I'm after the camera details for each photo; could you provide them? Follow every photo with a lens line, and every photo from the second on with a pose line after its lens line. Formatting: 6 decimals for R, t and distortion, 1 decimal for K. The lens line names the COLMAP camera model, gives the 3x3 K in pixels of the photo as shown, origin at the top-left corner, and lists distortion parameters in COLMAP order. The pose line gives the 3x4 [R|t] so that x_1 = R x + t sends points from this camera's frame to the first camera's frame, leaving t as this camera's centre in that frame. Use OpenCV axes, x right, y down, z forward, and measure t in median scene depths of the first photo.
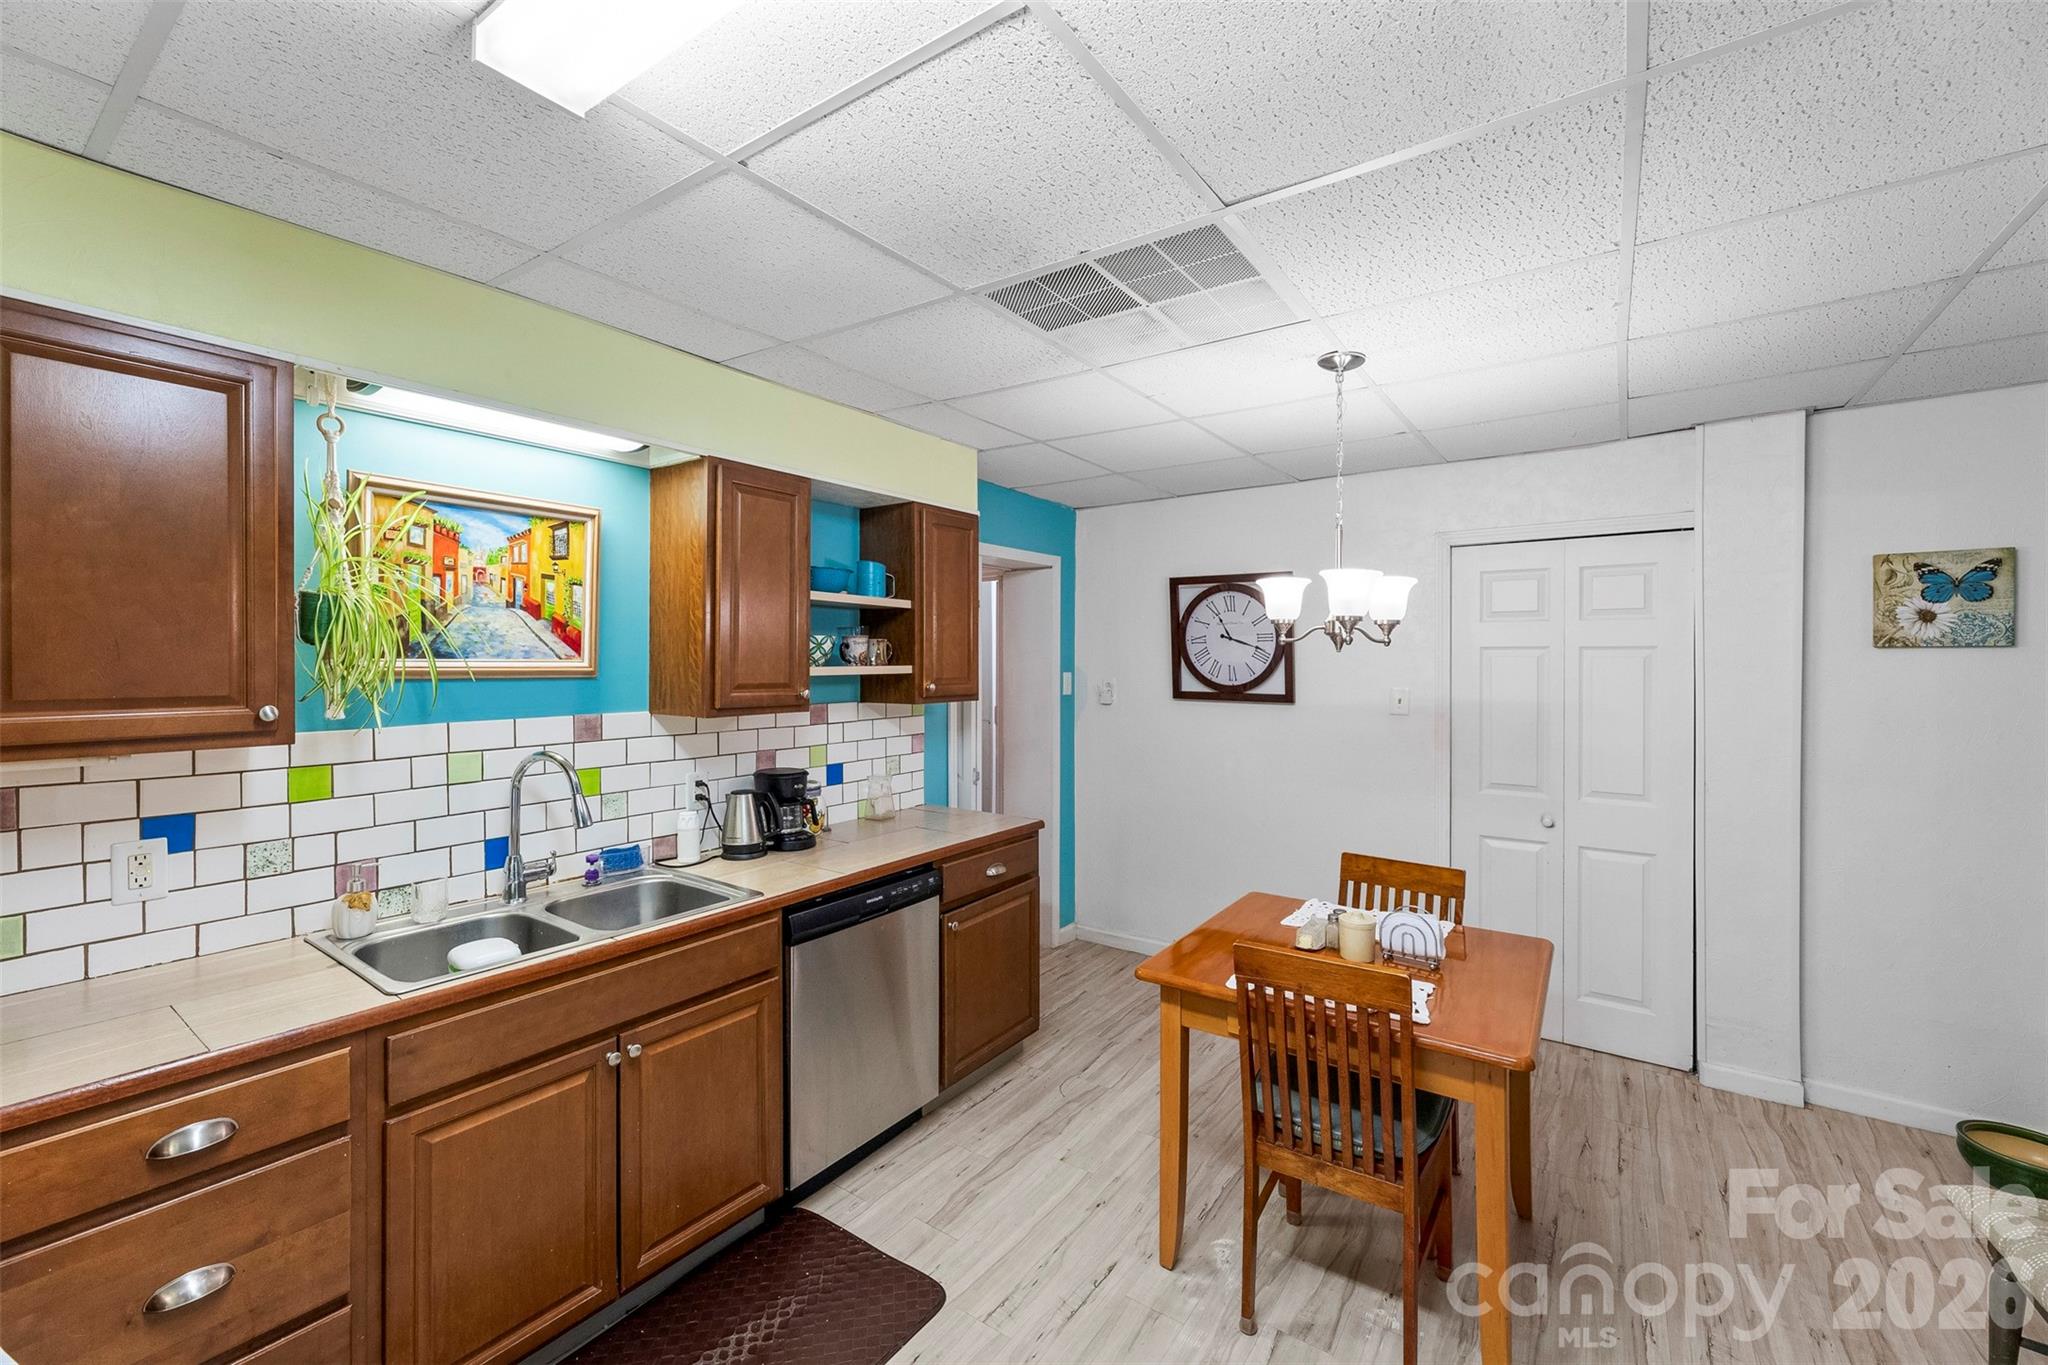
lens RADIAL K [[836.8, 0, 1026.6], [0, 836.8, 672.3], [0, 0, 1]] dist [0.000676, 0.000011]
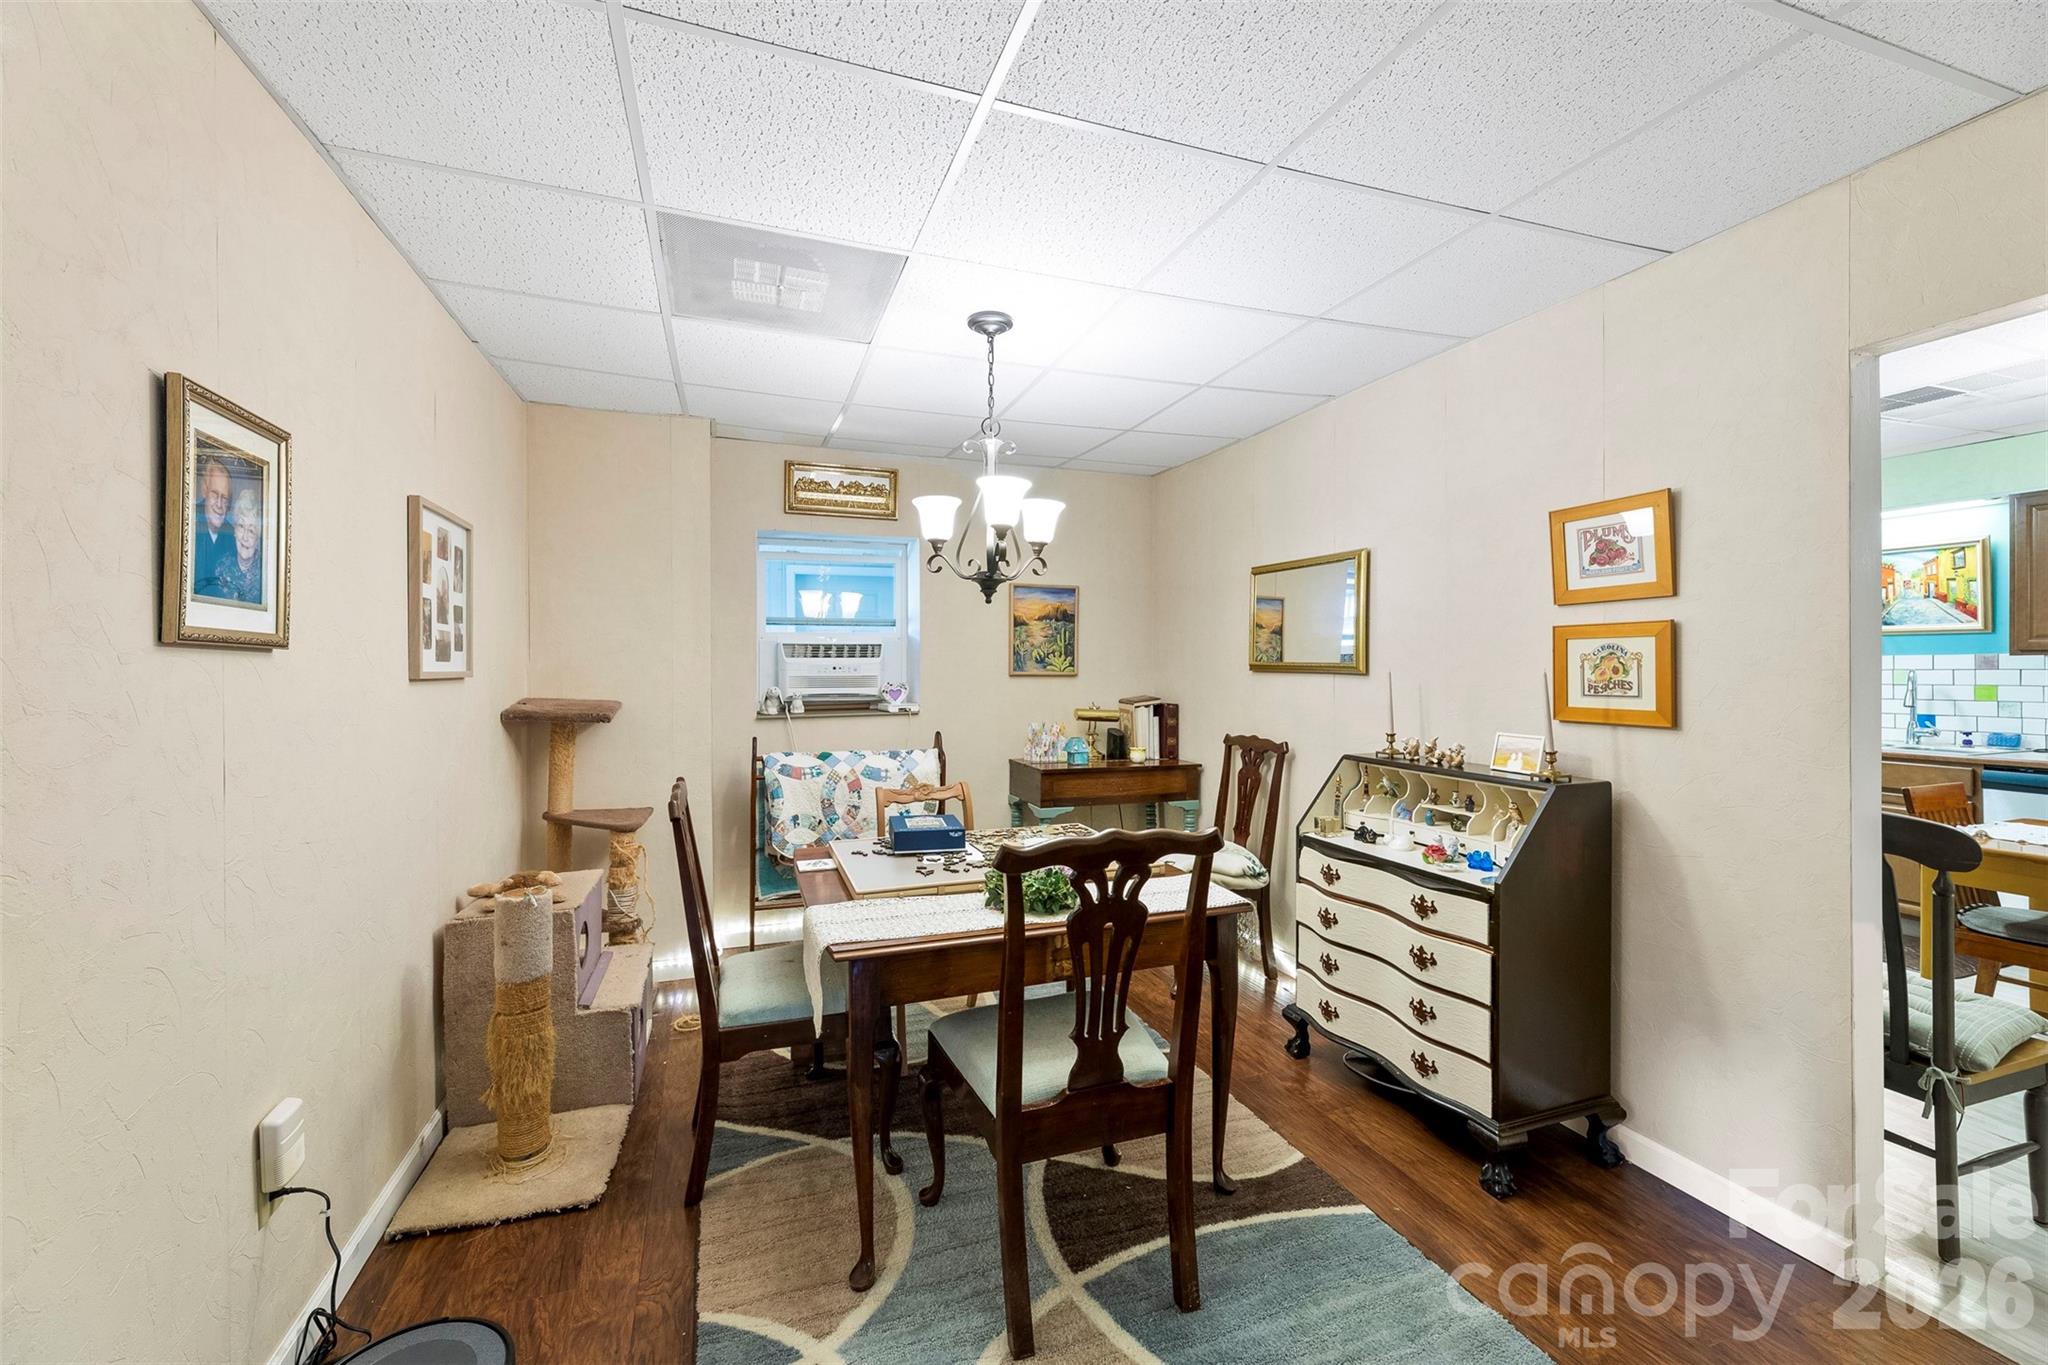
lens RADIAL K [[836.8, 0, 1021.8], [0, 836.8, 665.9], [0, 0, 1]] dist [0.000676, 0.000011]
pose [[-0.591263, 0.007881, -0.806440, 2.187633], [-0.001795, 0.999937, 0.011088, 0.062978], [0.806477, 0.008004, -0.591211, 0.437404]]
